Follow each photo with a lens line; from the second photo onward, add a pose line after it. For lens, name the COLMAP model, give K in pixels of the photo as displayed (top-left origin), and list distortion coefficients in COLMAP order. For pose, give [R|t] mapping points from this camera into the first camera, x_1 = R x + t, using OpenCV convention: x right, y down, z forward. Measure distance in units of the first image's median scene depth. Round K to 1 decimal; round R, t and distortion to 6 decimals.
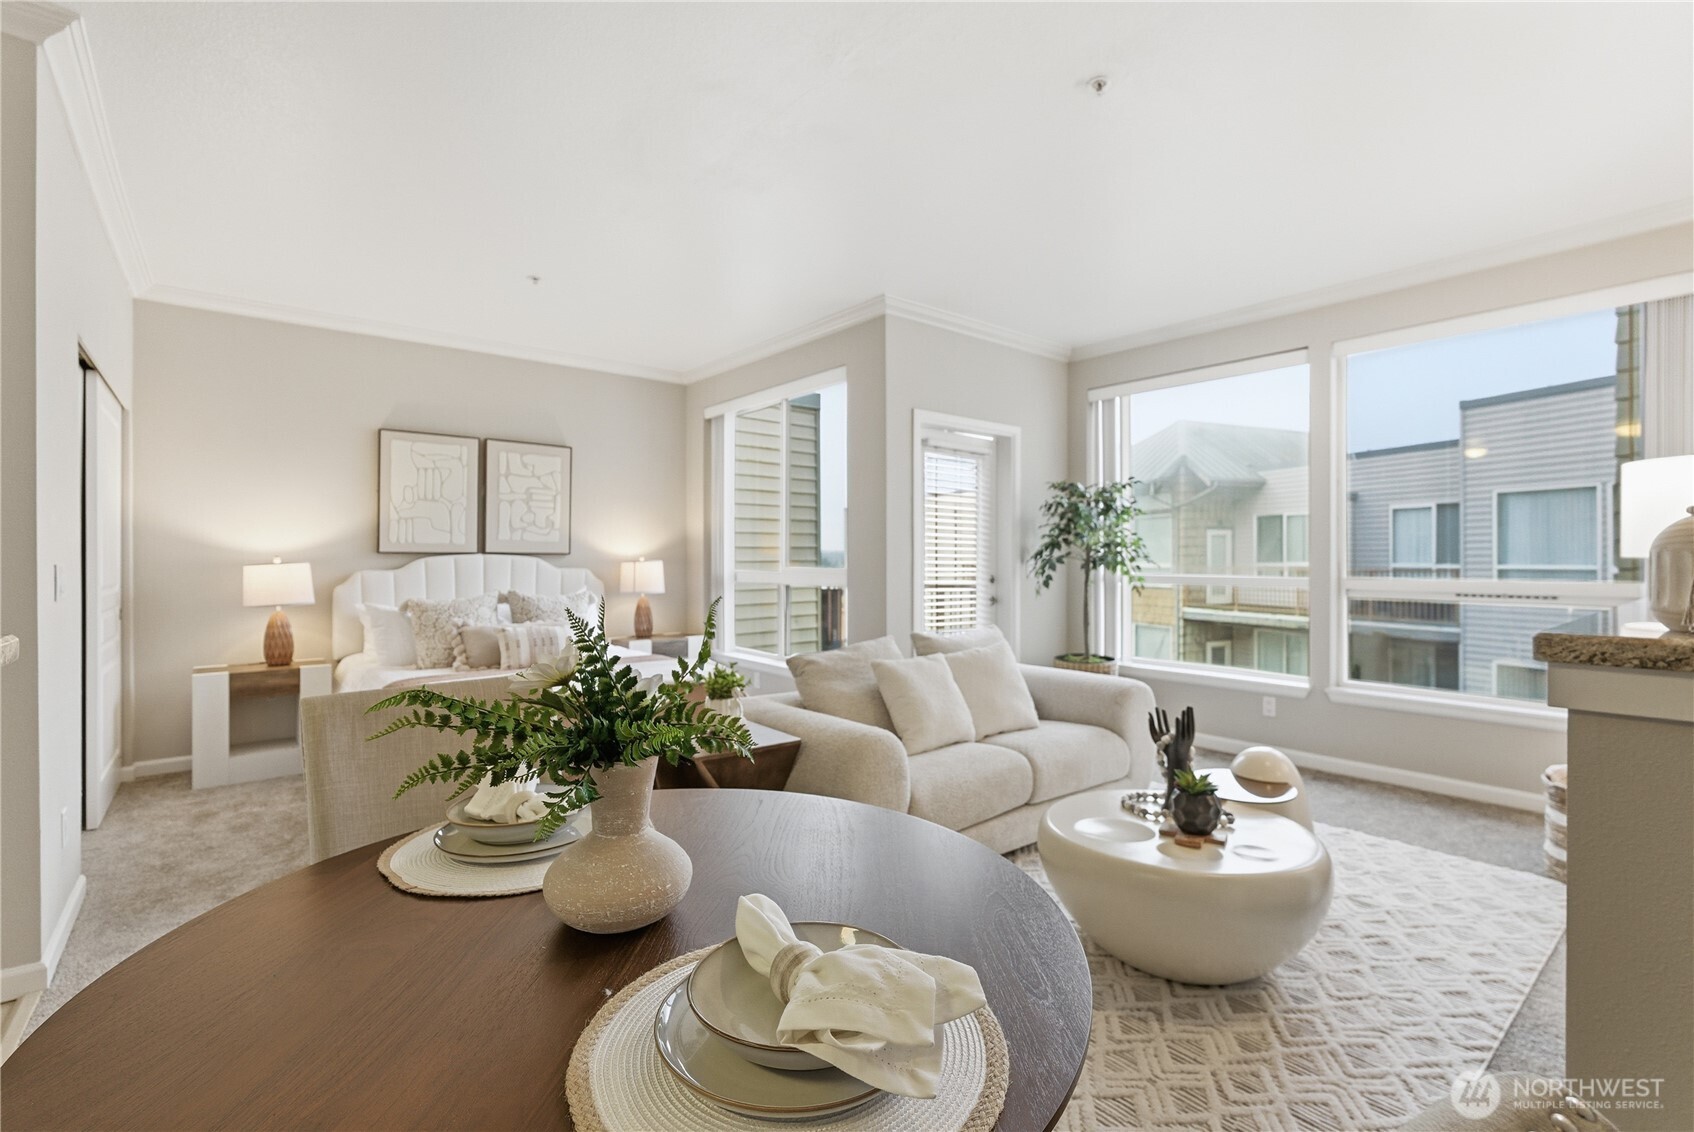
lens RADIAL K [[760.4, 0, 851.6], [0, 760.4, 562.6], [0, 0, 1]] dist [-0.008850, 0.000972]
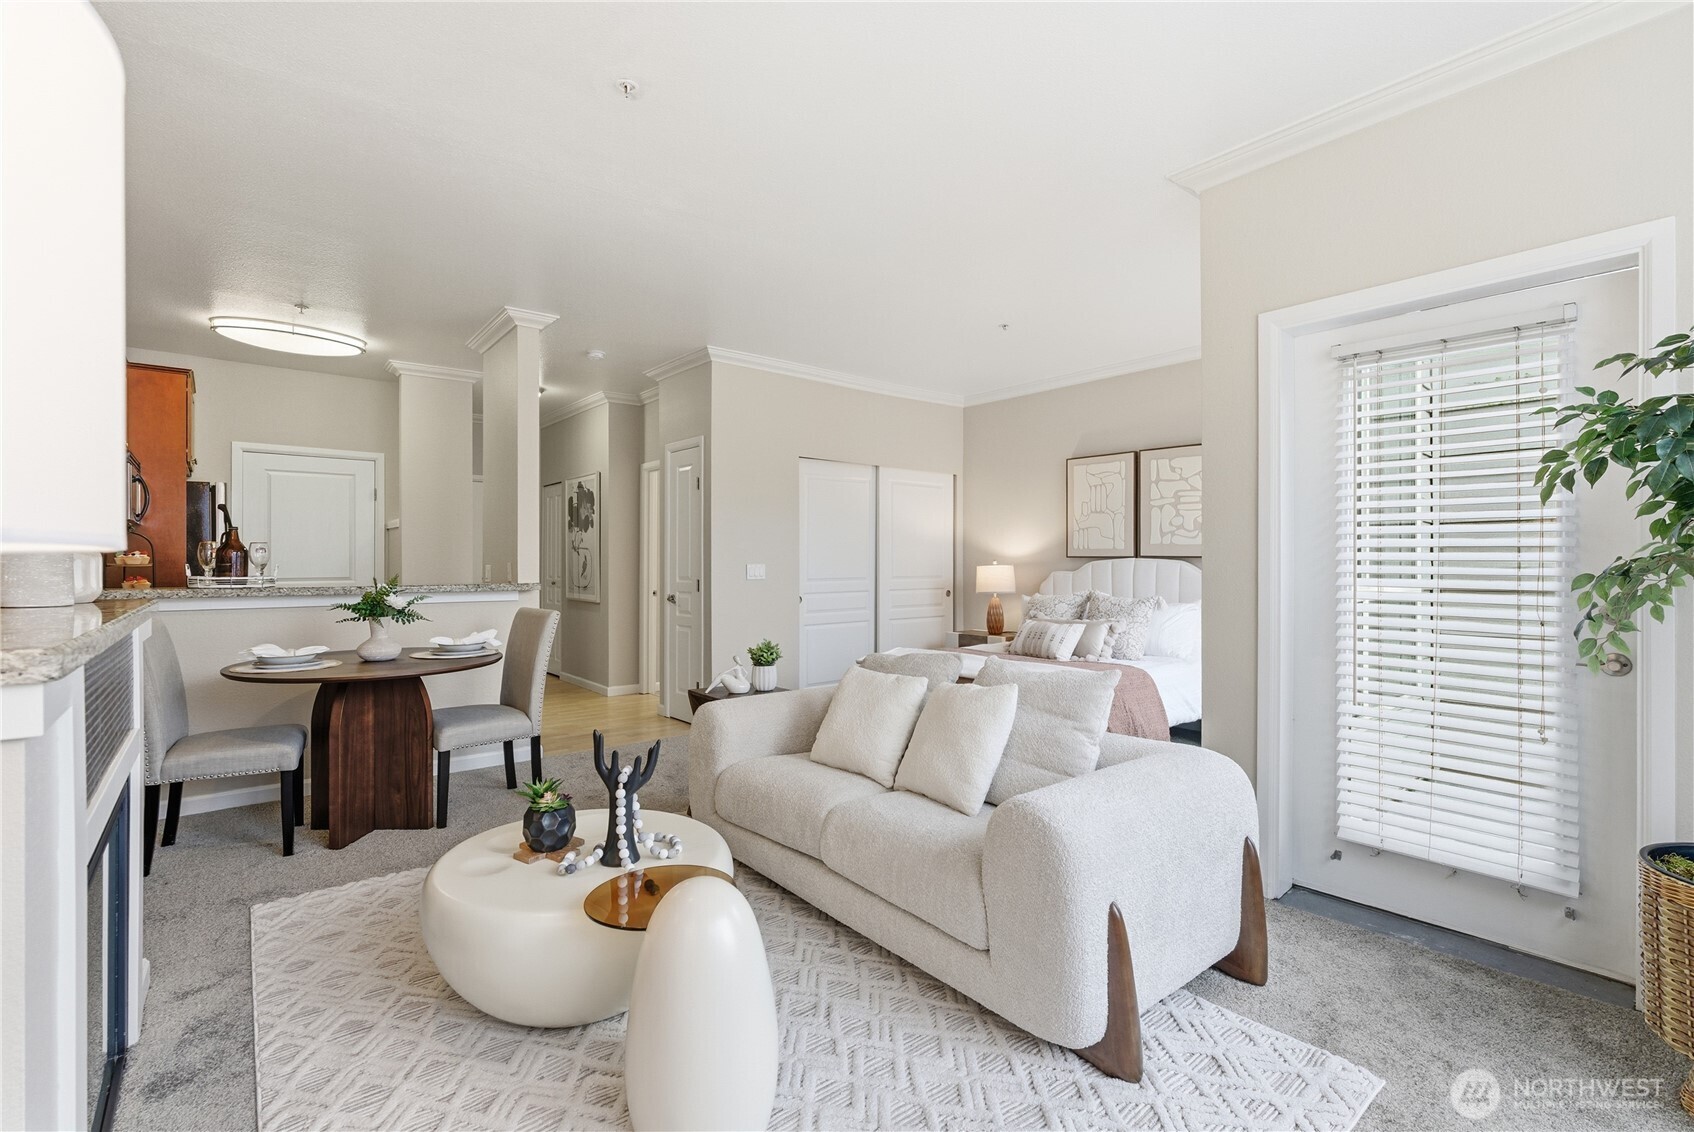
lens RADIAL K [[752.2, 0, 848.4], [0, 752.2, 562.6], [0, 0, 1]] dist [-0.005141, 0.000991]
pose [[-0.006451, 0.000987, -0.999979, 0.569761], [-0.005425, 0.999985, 0.001022, -0.002949], [0.999964, 0.005431, -0.006446, 0.573762]]
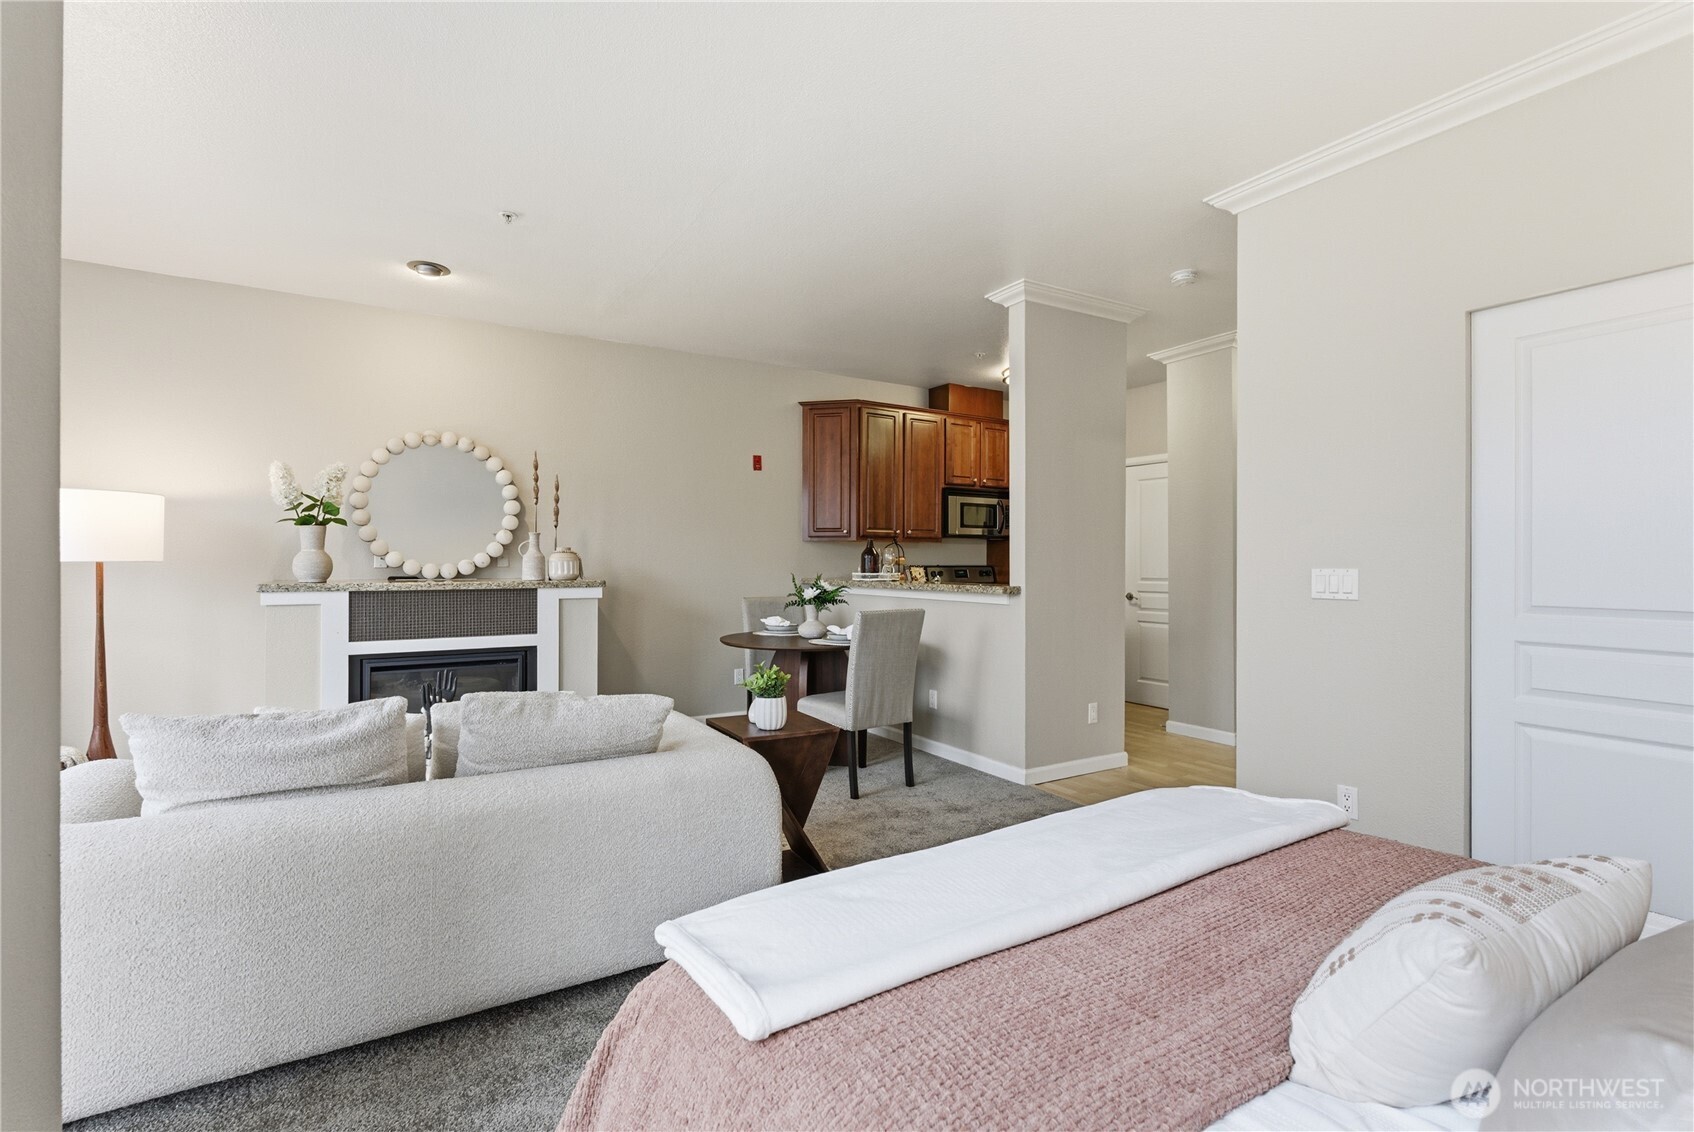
lens RADIAL K [[767.3, 0, 846.2], [0, 767.3, 560.5], [0, 0, 1]] dist [-0.005714, 0.000809]
pose [[-0.990416, -0.001102, 0.138111, -0.200040], [-0.000607, 0.999993, 0.003625, -0.006453], [-0.138114, 0.003507, -0.990410, 1.001108]]
